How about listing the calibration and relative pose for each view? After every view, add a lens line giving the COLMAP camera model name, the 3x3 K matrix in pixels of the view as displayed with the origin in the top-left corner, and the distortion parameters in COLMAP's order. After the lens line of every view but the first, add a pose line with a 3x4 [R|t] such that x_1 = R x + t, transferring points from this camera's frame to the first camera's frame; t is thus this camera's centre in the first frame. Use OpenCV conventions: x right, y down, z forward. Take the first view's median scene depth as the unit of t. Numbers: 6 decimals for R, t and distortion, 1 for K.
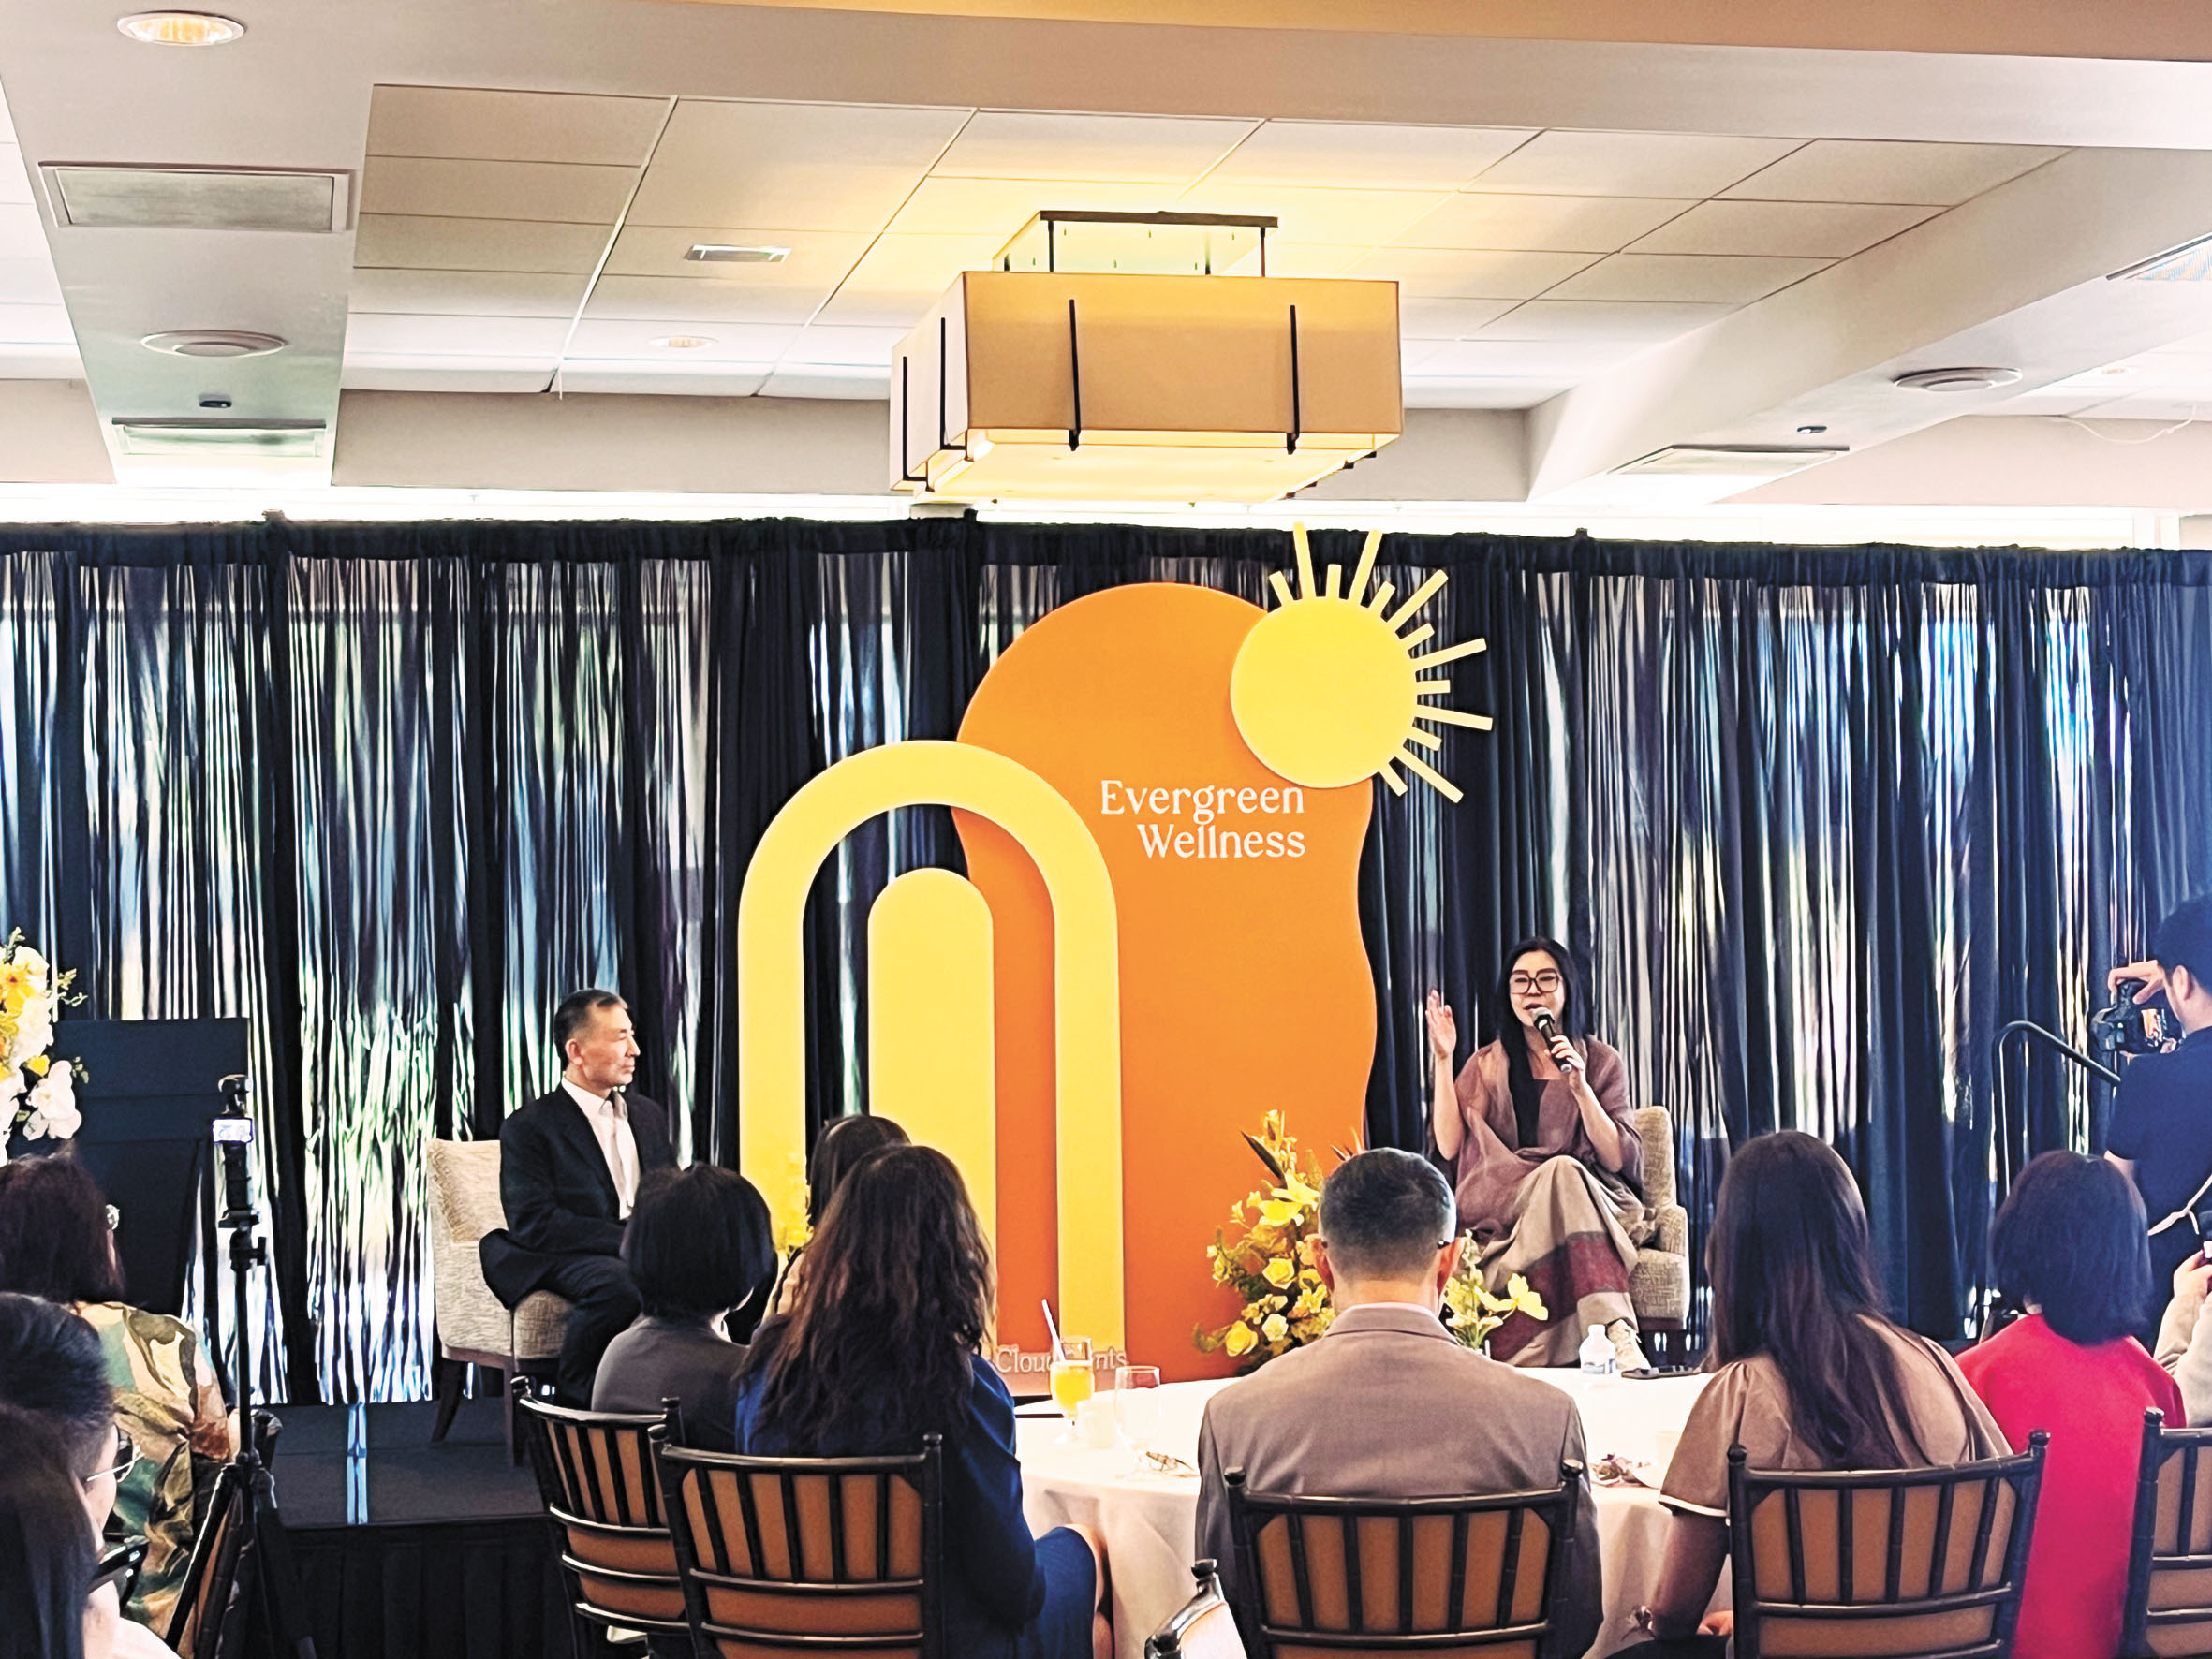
lens RADIAL K [[3607.2, 0, 1100.7], [0, 3607.2, 826.8], [0, 0, 1]] dist [0.065145, 0.000000]
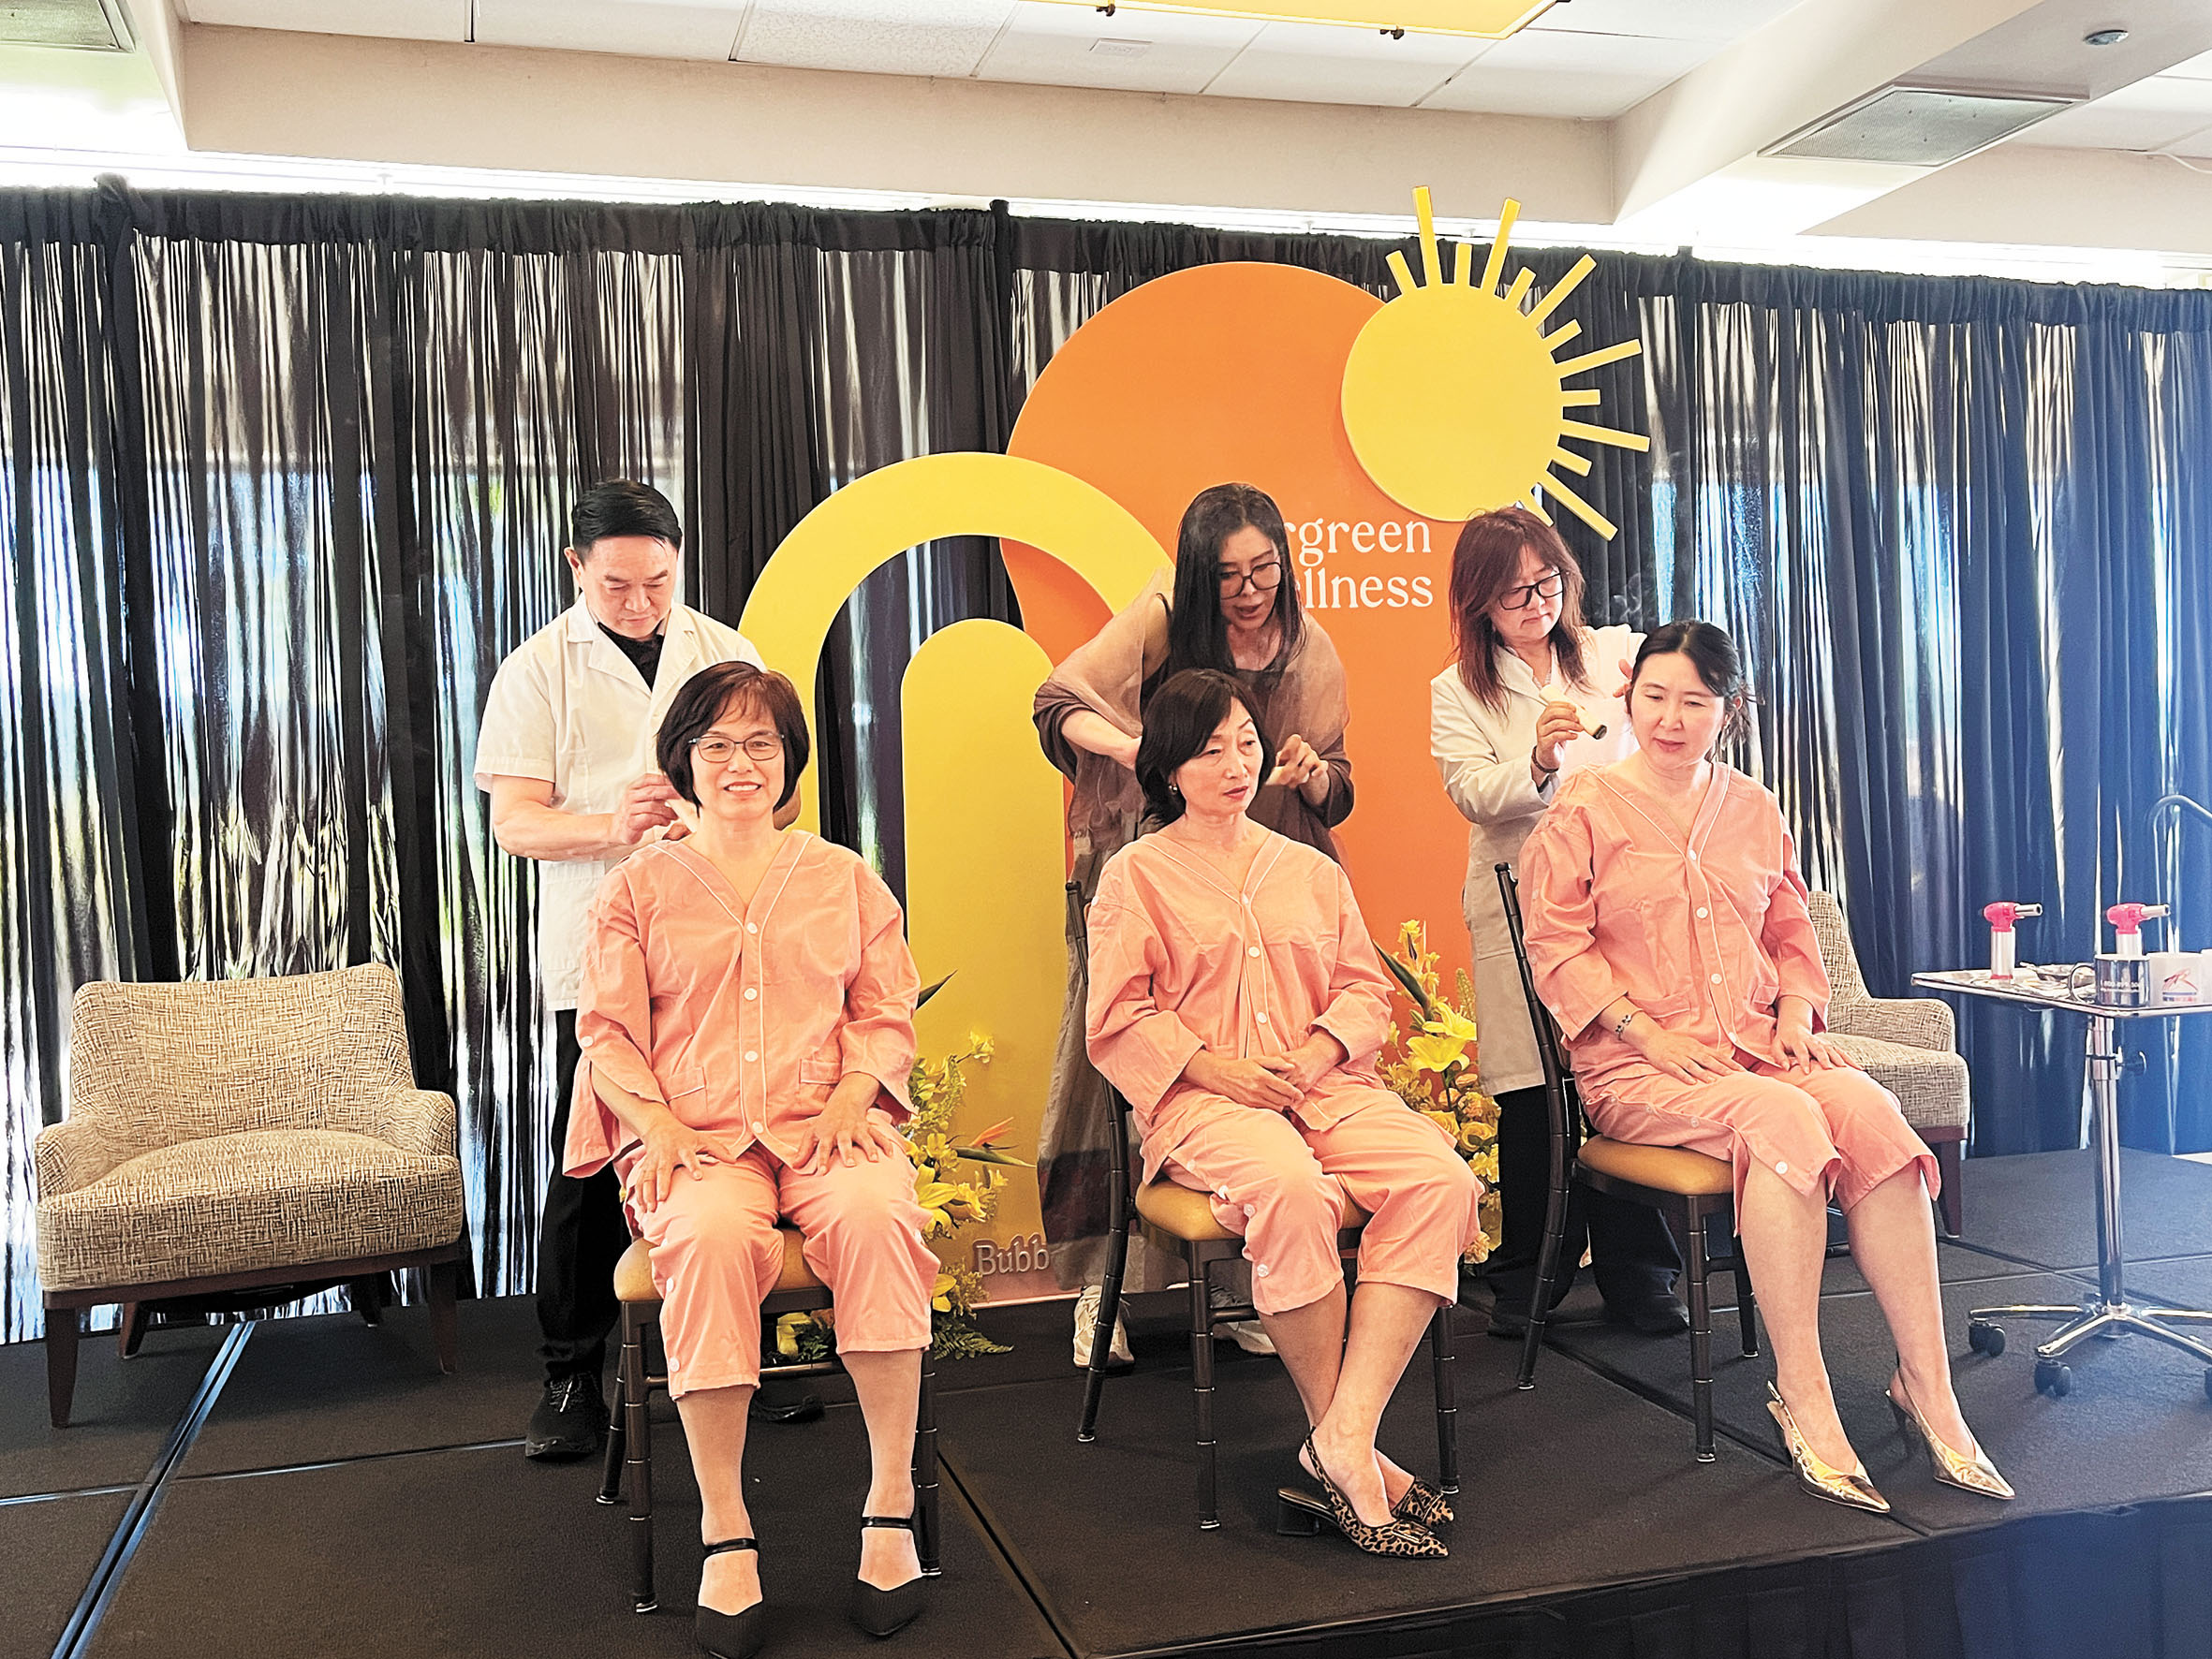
lens RADIAL K [[2068.1, 0, 1129.5], [0, 2068.1, 819.3], [0, 0, 1]] dist [-0.000311, 0.000000]
pose [[0.996089, -0.016996, 0.086700, -0.051659], [0.012022, 0.998269, 0.057576, 0.027963], [-0.087529, -0.056309, 0.994569, 0.533476]]
